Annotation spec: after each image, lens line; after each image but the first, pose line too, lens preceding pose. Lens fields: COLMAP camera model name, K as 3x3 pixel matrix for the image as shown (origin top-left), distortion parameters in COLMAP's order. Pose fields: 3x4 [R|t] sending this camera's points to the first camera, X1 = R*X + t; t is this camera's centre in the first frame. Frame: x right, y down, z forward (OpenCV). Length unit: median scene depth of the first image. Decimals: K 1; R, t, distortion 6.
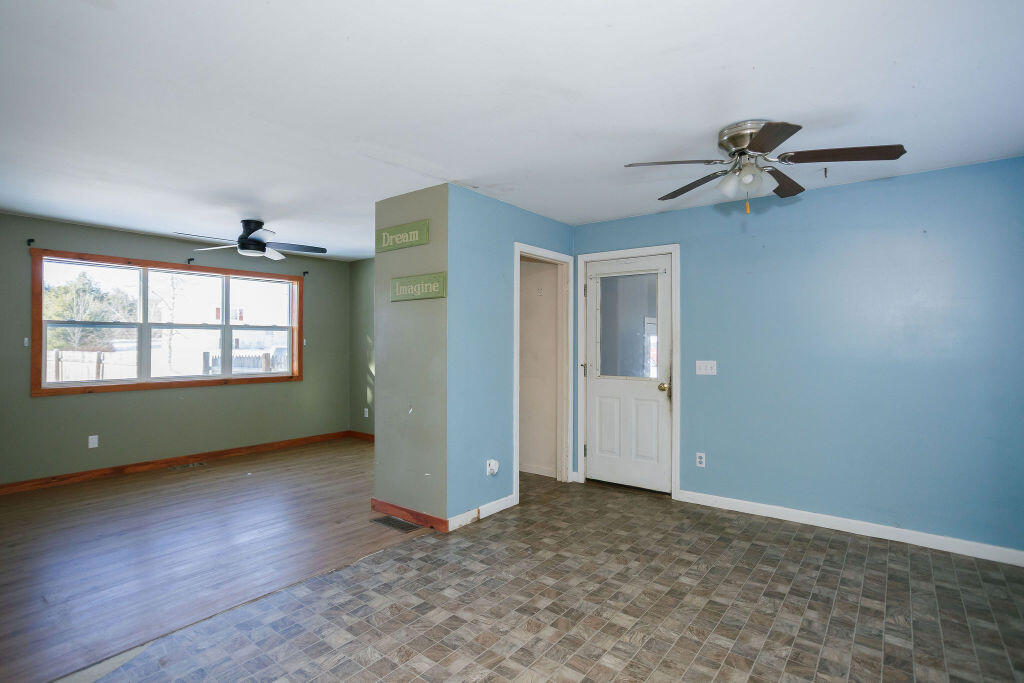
lens RADIAL K [[502.8, 0, 512.0], [0, 502.8, 341.5], [0, 0, 1]] dist [0.017198, 0.000690]
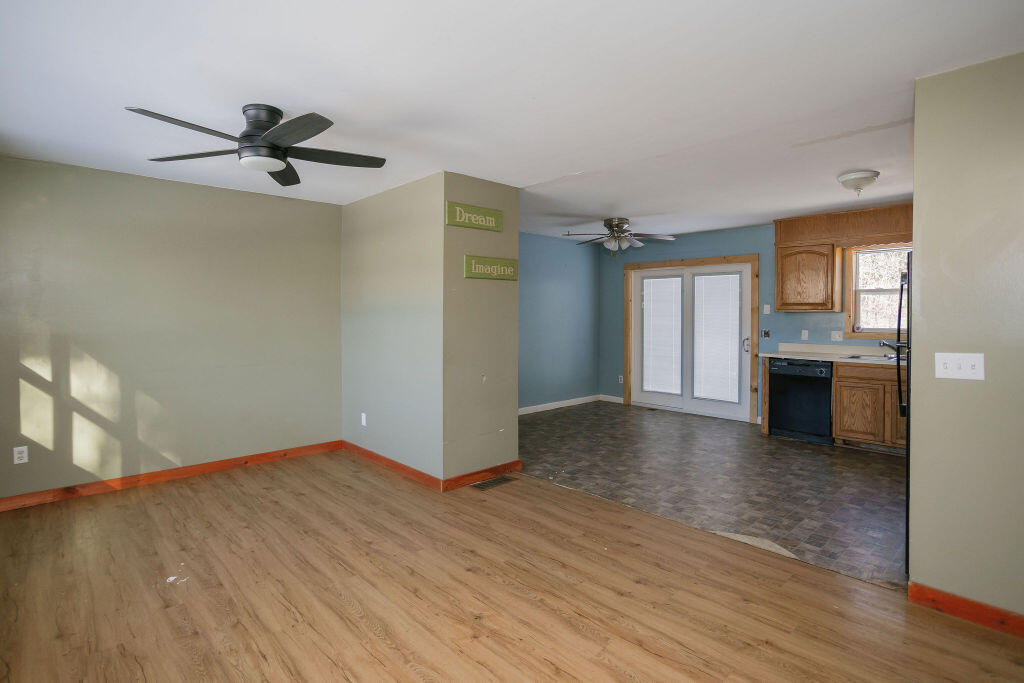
lens RADIAL K [[533.1, 0, 509.9], [0, 533.1, 323.2], [0, 0, 1]] dist [-0.004592, 0.000510]
pose [[0.154636, -0.022761, 0.987709, -1.272712], [-0.006874, 0.999686, 0.024113, -0.014842], [-0.987948, -0.010519, 0.154431, 0.734802]]
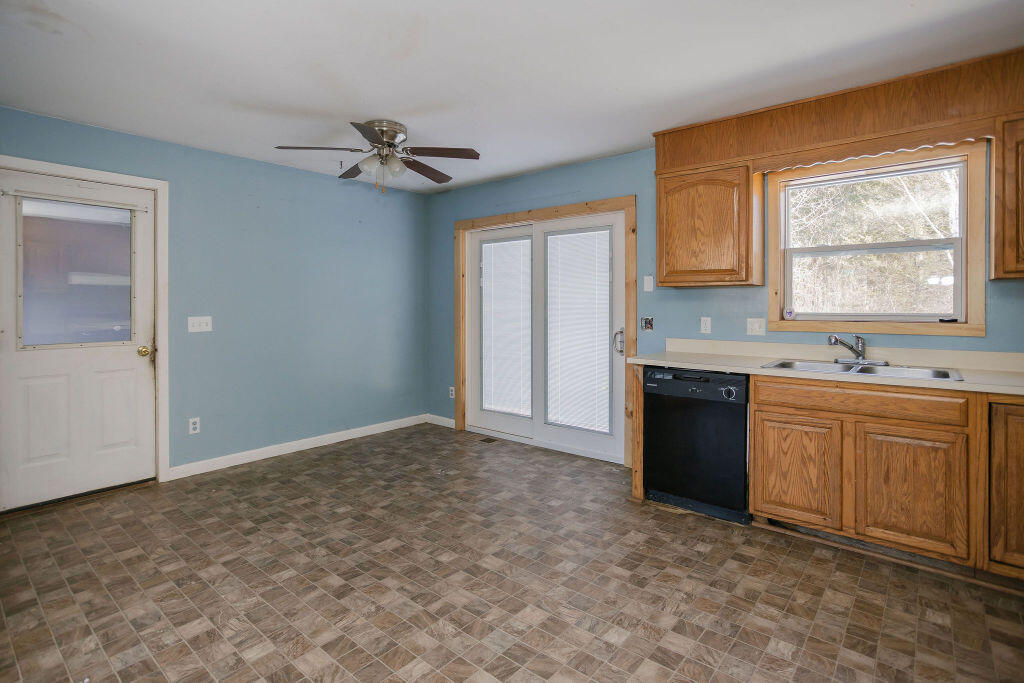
lens RADIAL K [[490.4, 0, 509.6], [0, 490.4, 312.0], [0, 0, 1]] dist [-0.052632, 0.027456]
pose [[0.072259, -0.016781, 0.997245, -0.508366], [-0.003552, 0.999848, 0.017082, 0.013615], [-0.997380, -0.004776, 0.072189, 0.416458]]
